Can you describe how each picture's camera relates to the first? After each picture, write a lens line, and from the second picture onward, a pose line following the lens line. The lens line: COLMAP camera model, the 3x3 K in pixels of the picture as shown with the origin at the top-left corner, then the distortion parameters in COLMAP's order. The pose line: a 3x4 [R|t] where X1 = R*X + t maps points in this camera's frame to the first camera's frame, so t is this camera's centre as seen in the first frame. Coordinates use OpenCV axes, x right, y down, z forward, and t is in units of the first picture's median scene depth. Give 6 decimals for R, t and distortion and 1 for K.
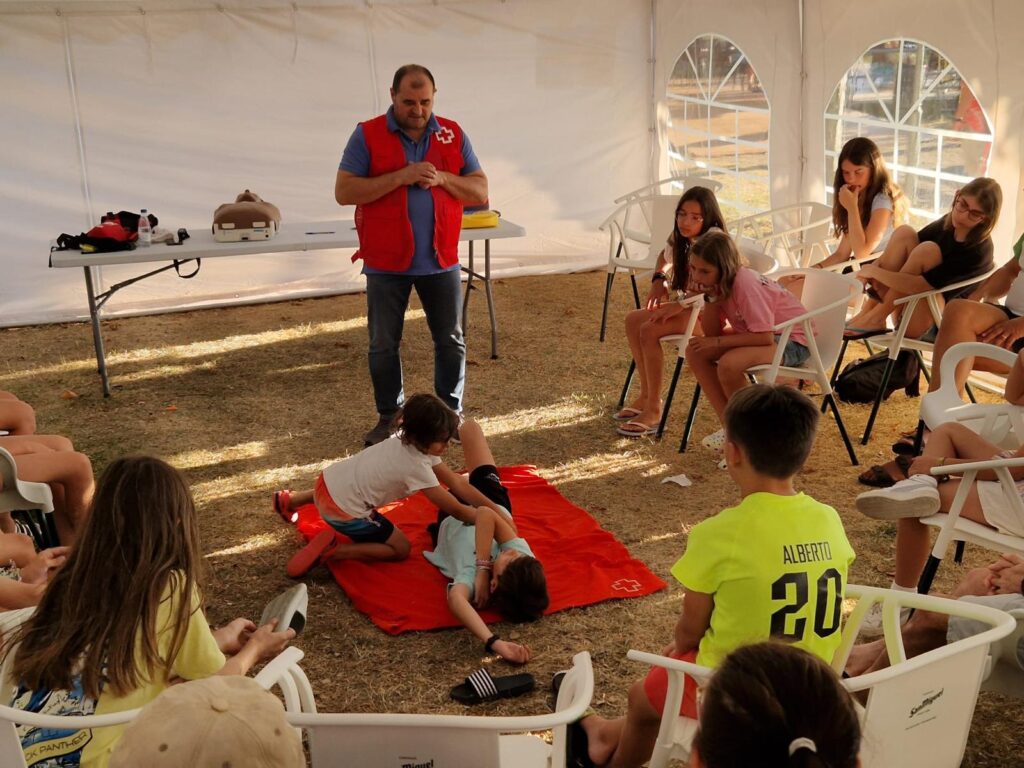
lens RADIAL K [[1279.7, 0, 527.9], [0, 1279.7, 407.9], [0, 0, 1]] dist [0.038302, 0.013725]
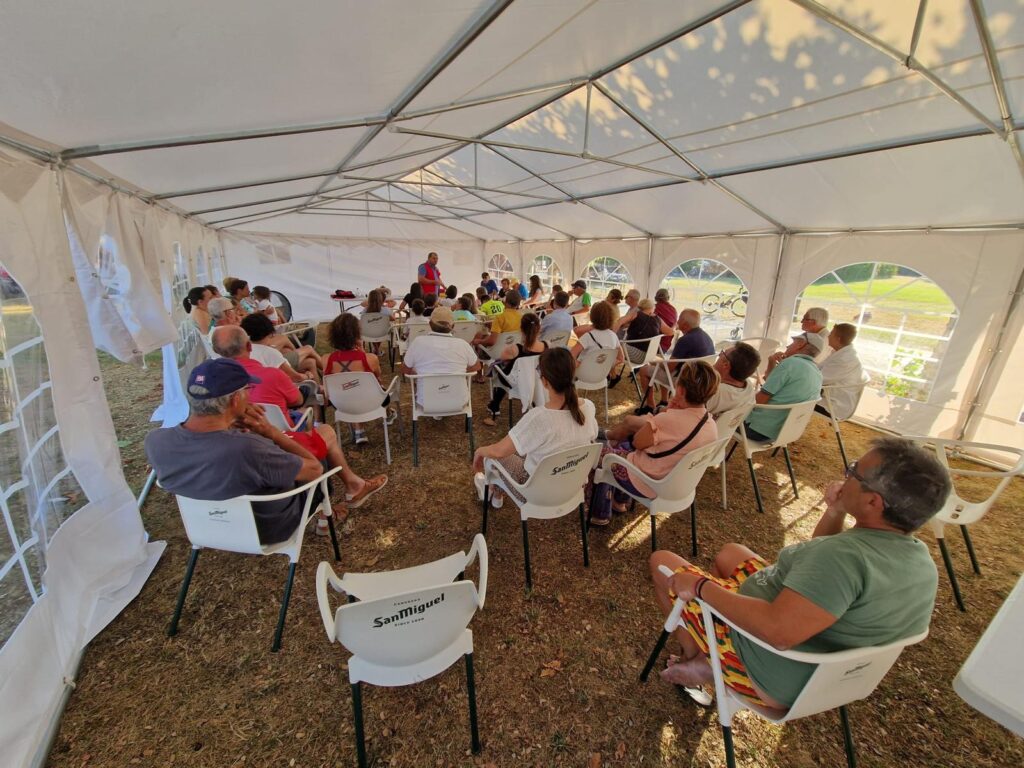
lens RADIAL K [[399.8, 0, 512.0], [0, 399.8, 384.0], [0, 0, 1]] dist [-0.000595, -0.000036]
pose [[0.984442, -0.003382, 0.175675, -0.045556], [0.000710, 0.999883, 0.015274, 0.112387], [-0.175706, -0.014912, 0.984330, -0.272850]]
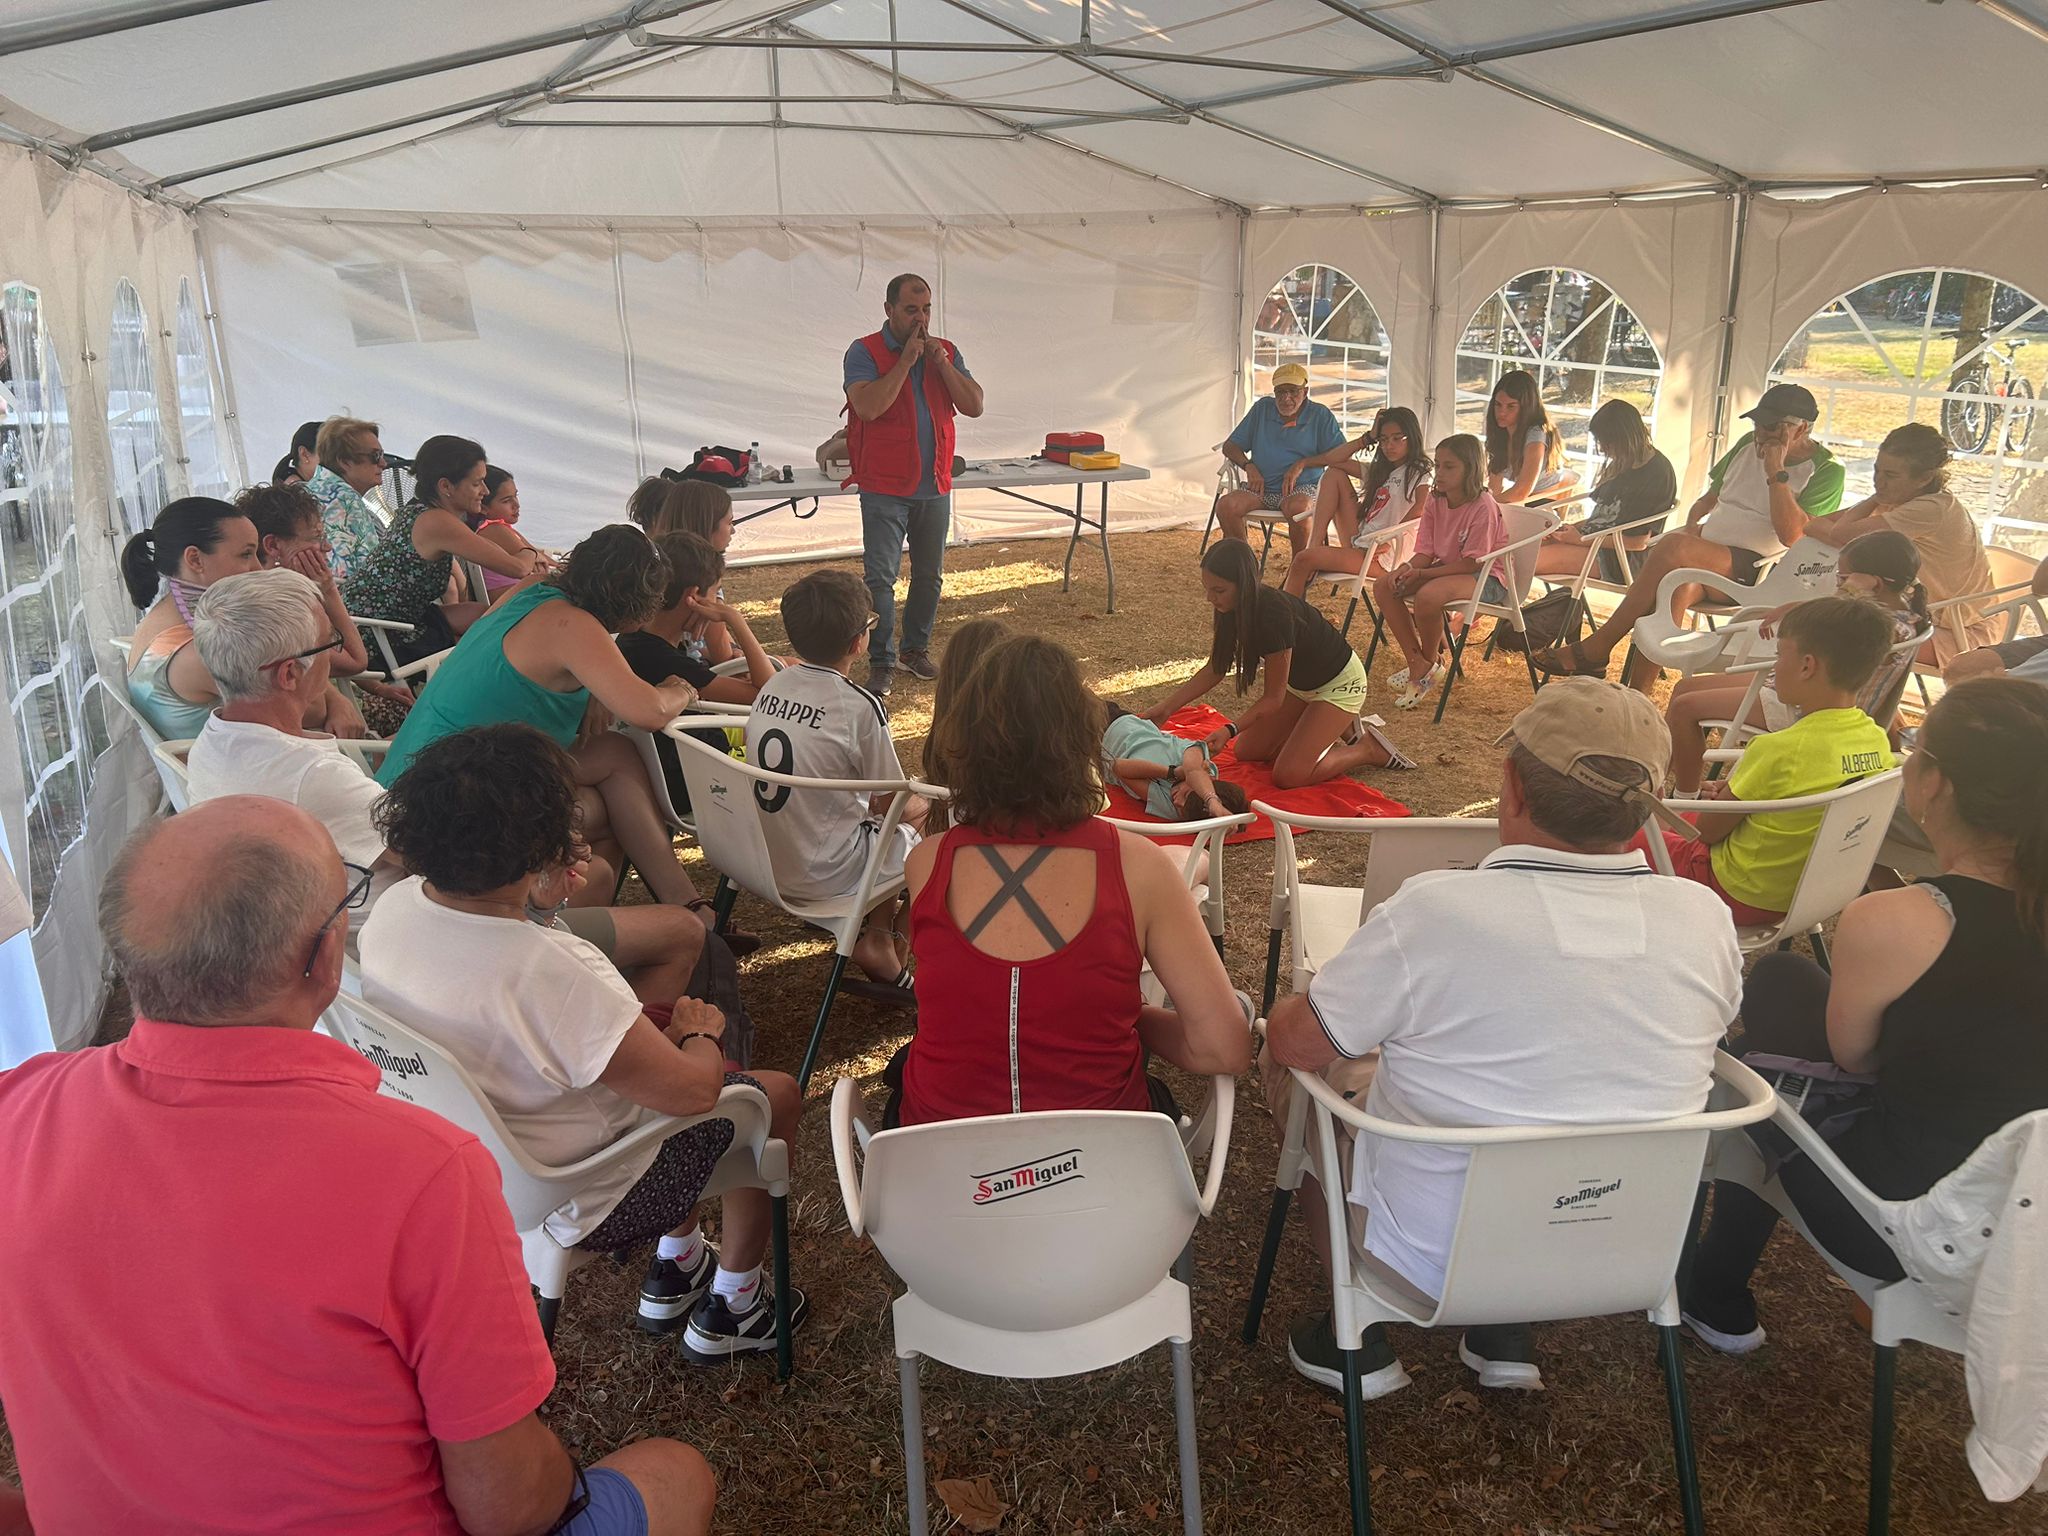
lens RADIAL K [[1487.1, 0, 1042.8], [0, 1487.1, 784.5], [0, 0, 1]] dist [0.045065, -0.041966]
pose [[0.998243, -0.003761, 0.059136, -0.147647], [0.001288, 0.999125, 0.041808, 0.042955], [-0.059242, -0.041659, 0.997374, -0.083596]]
